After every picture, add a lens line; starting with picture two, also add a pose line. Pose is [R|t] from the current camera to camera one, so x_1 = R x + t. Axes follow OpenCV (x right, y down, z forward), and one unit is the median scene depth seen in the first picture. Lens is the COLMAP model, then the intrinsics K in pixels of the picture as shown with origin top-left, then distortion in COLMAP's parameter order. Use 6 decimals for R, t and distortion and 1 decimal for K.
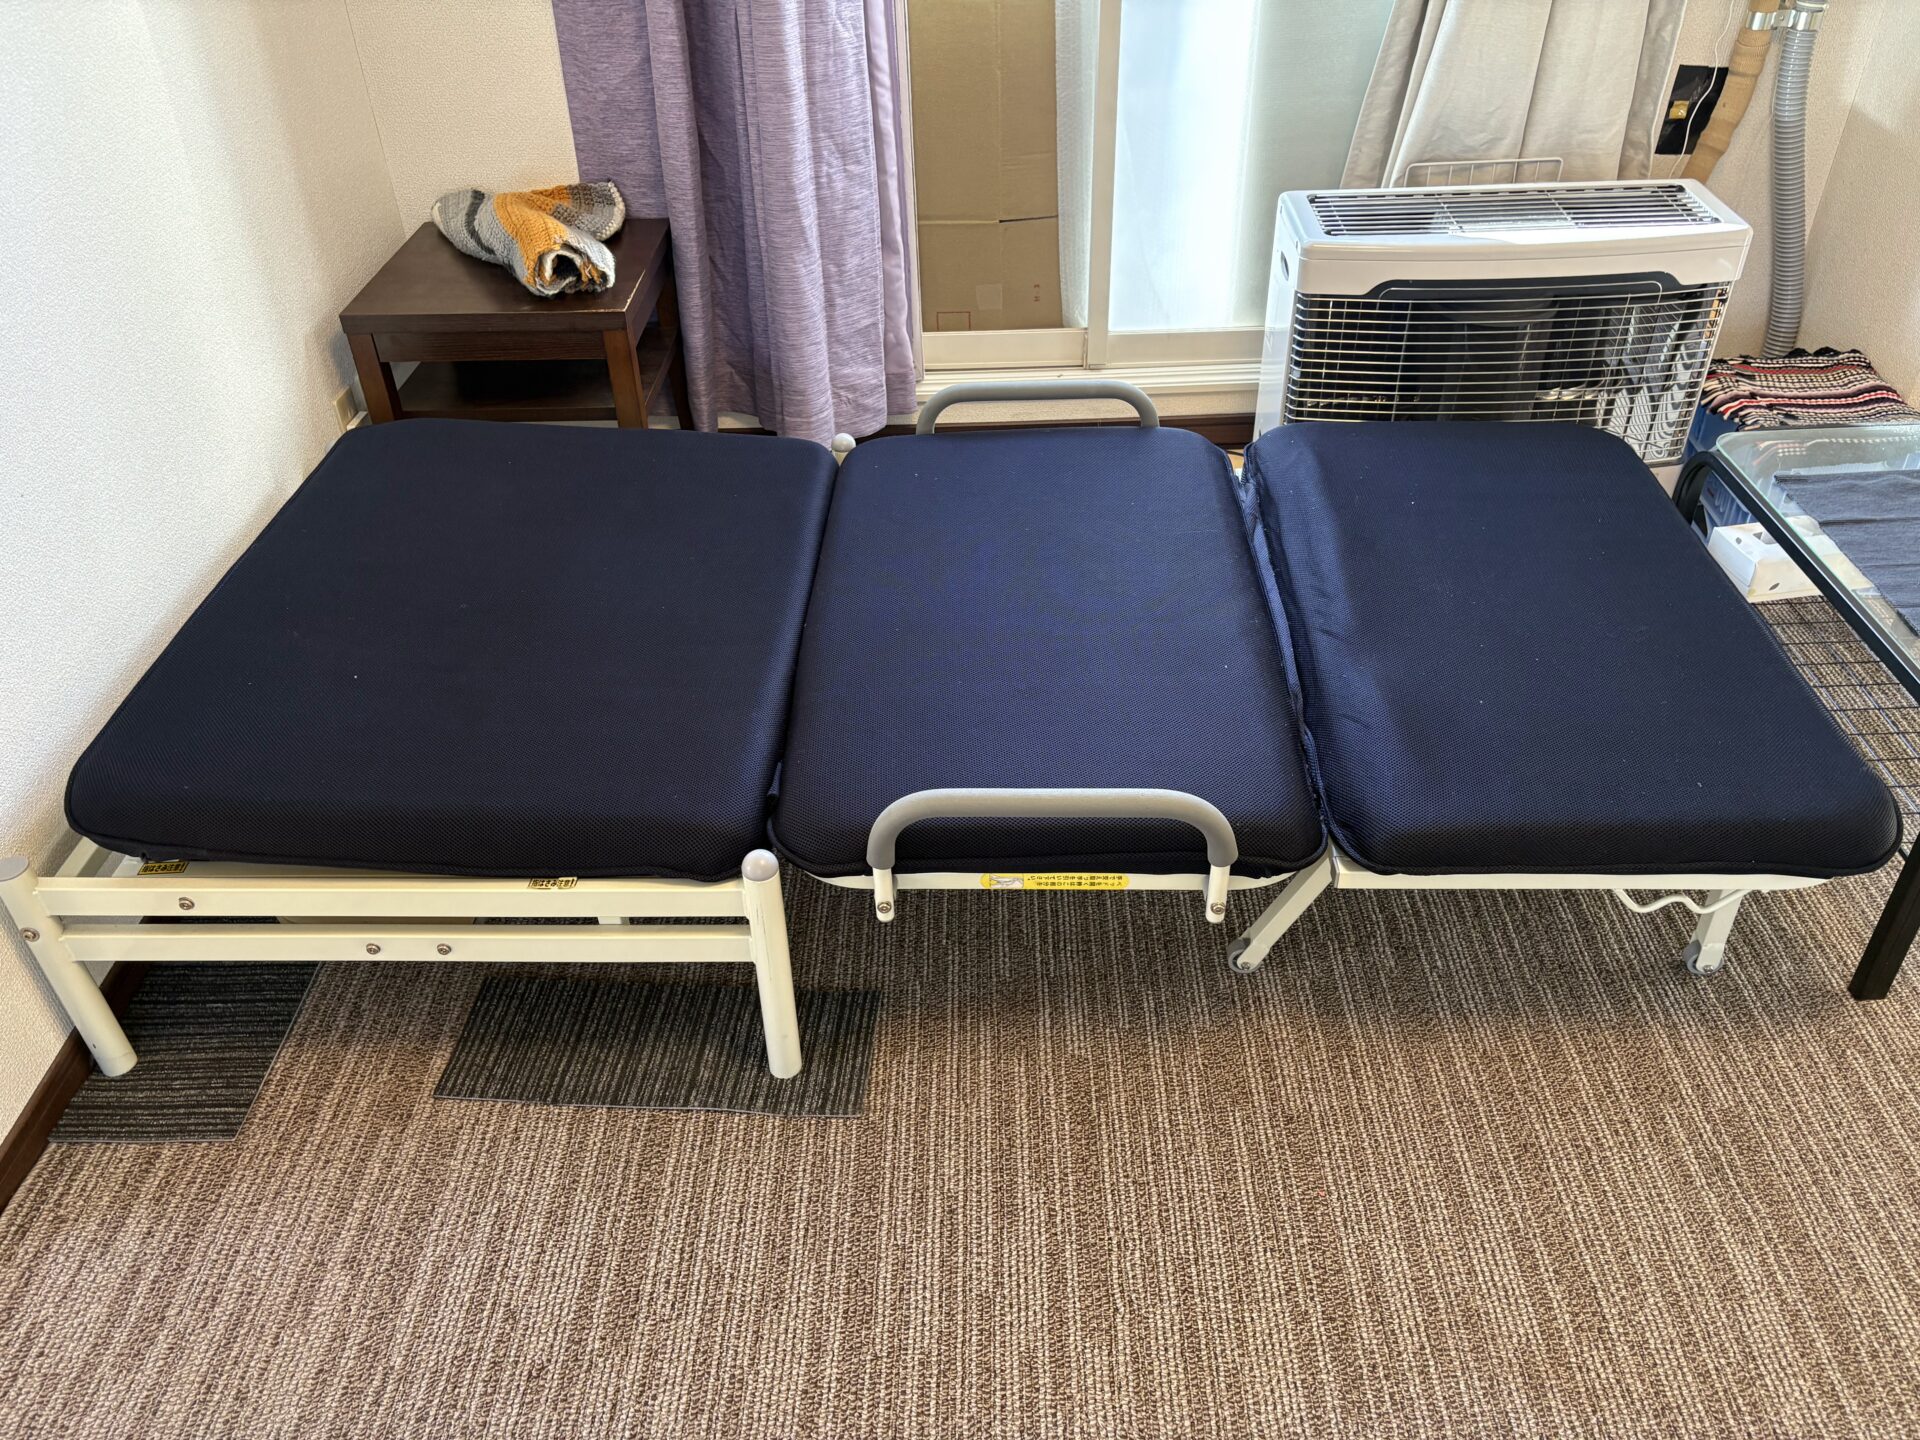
lens RADIAL K [[1447.7, 0, 950.7], [0, 1447.7, 709.6], [0, 0, 1]] dist [0.042112, -0.033037]
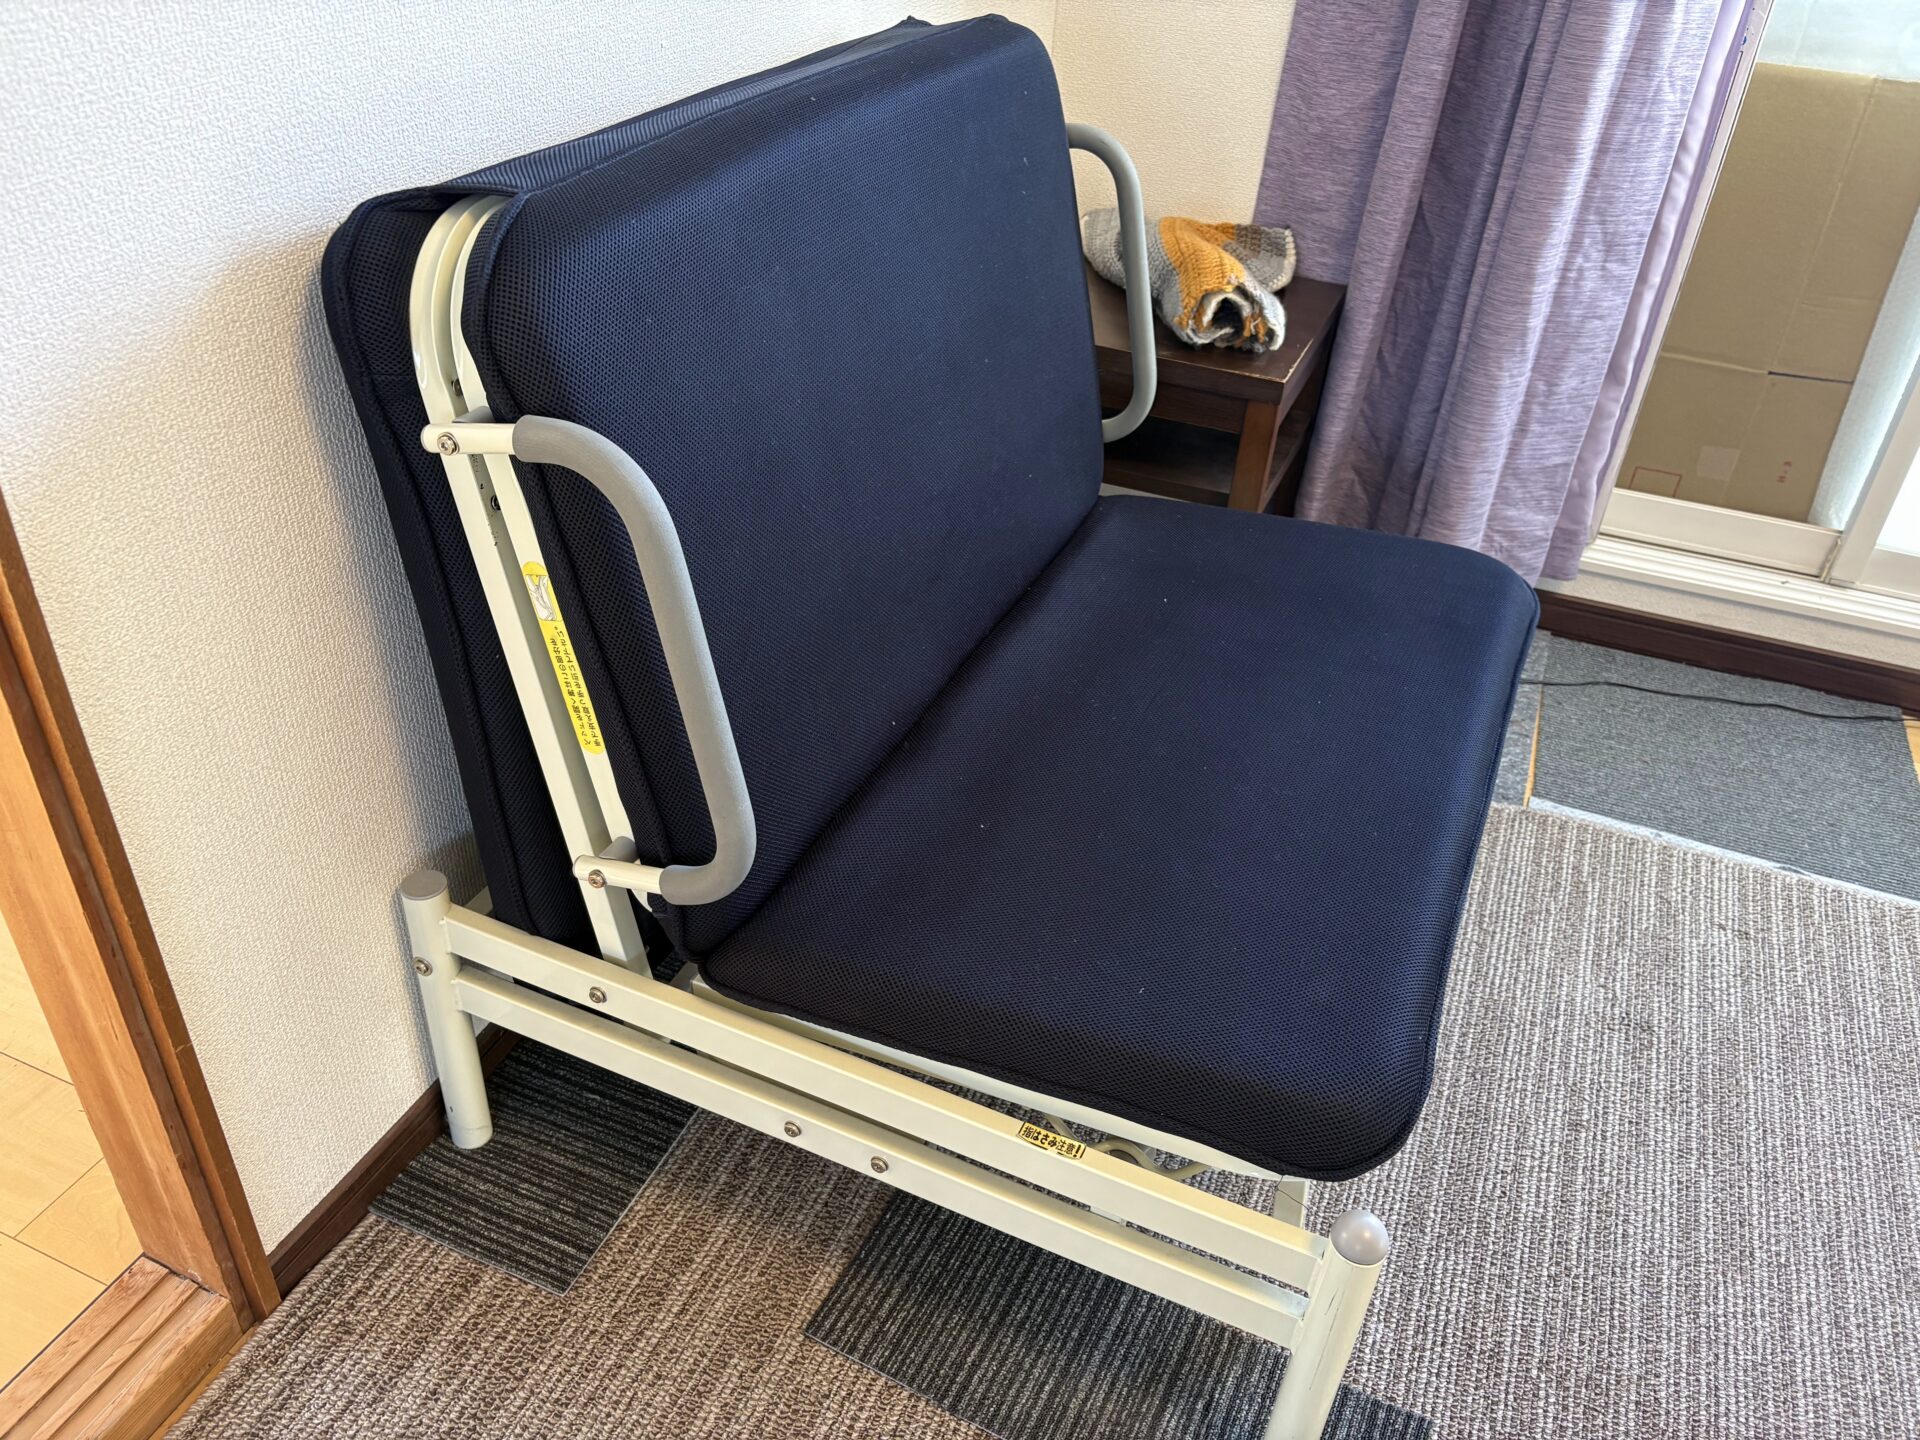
lens RADIAL K [[1447.7, 0, 965.9], [0, 1447.7, 724.6], [0, 0, 1]] dist [0.042112, -0.033037]
pose [[0.924799, 0.277334, -0.260447, -0.126967], [-0.288811, 0.957367, -0.006071, -0.039209], [0.247660, 0.080835, 0.965469, 0.204094]]
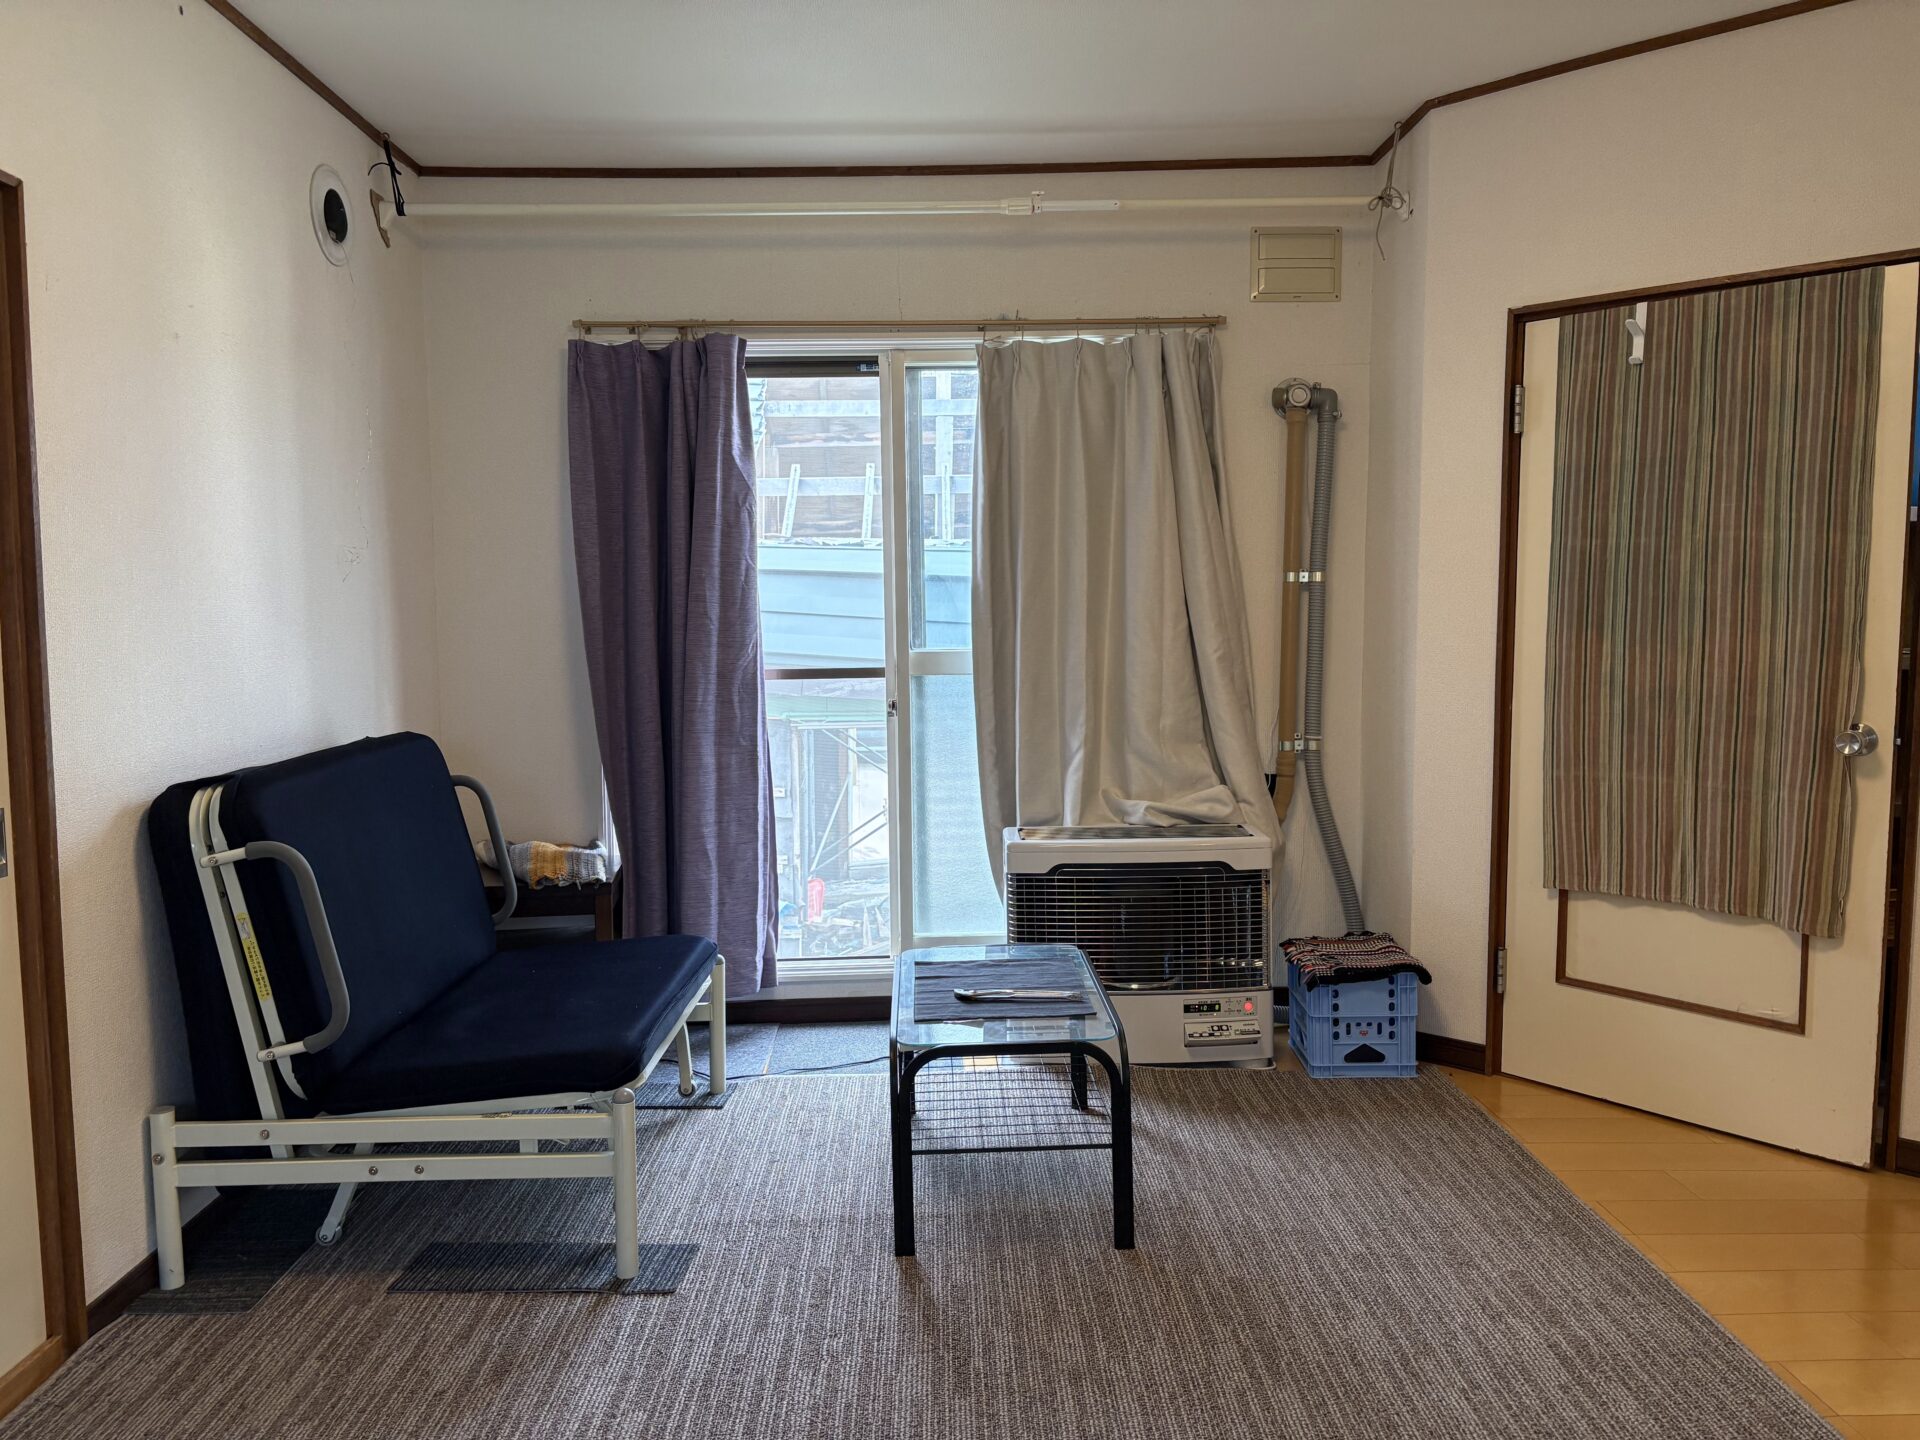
lens RADIAL K [[1447.7, 0, 957.1], [0, 1447.7, 723.6], [0, 0, 1]] dist [0.042112, -0.033037]
pose [[0.999438, 0.011249, 0.031581, 0.128835], [0.007542, 0.842441, -0.538736, 0.435985], [-0.032665, 0.538671, 0.841883, -0.437816]]
